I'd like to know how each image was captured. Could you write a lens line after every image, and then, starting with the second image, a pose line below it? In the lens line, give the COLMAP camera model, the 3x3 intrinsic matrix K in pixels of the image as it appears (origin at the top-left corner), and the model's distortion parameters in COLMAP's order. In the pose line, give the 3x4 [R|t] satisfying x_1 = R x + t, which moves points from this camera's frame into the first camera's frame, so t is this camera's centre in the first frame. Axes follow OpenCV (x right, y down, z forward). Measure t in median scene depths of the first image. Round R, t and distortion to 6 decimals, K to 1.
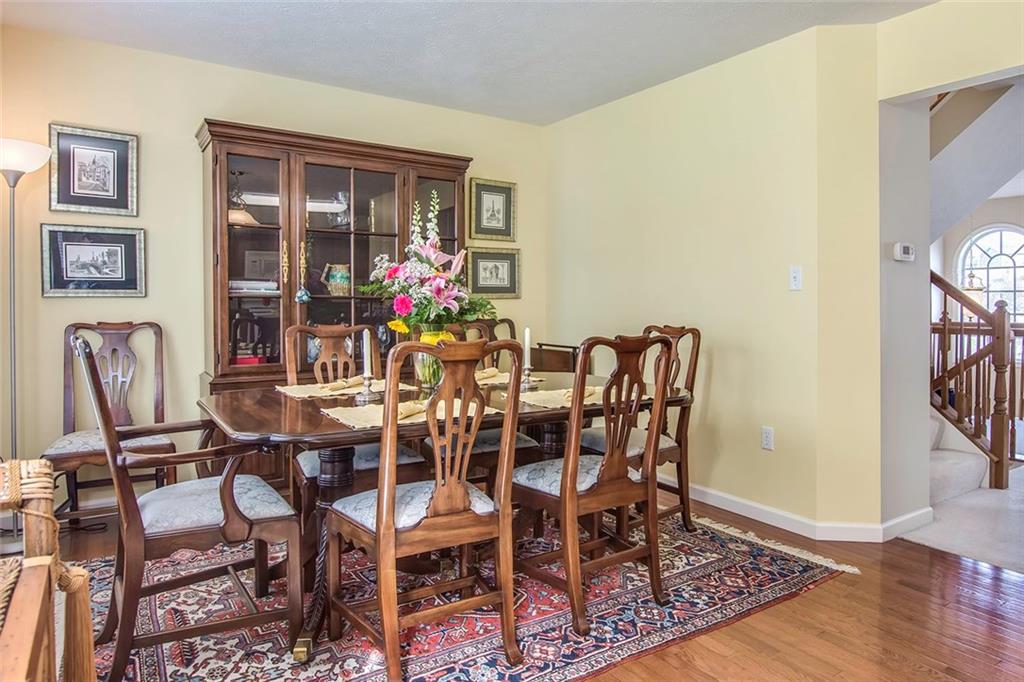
lens RADIAL K [[672.8, 0, 628.2], [0, 672.8, 318.4], [0, 0, 1]] dist [-0.001502, -0.000230]
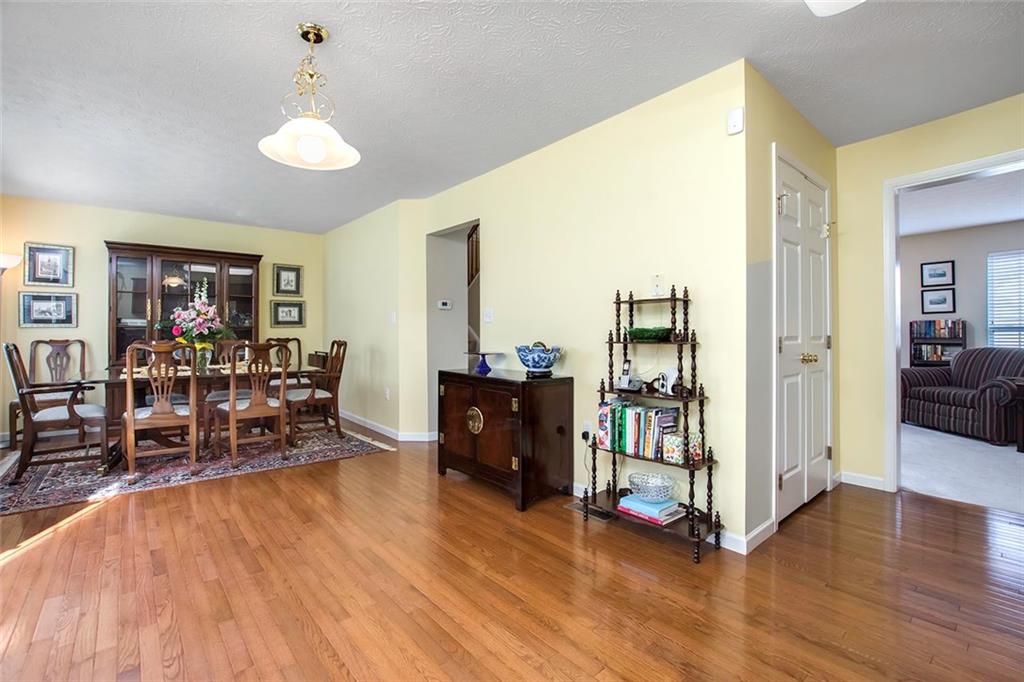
lens RADIAL K [[458.3, 0, 516.0], [0, 458.3, 330.8], [0, 0, 1]] dist [0.000012, -0.000079]
pose [[0.999267, -0.003877, 0.038083, 0.570994], [0.004708, 0.999752, -0.021759, 0.015303], [-0.037989, 0.021922, 0.999038, -0.439727]]
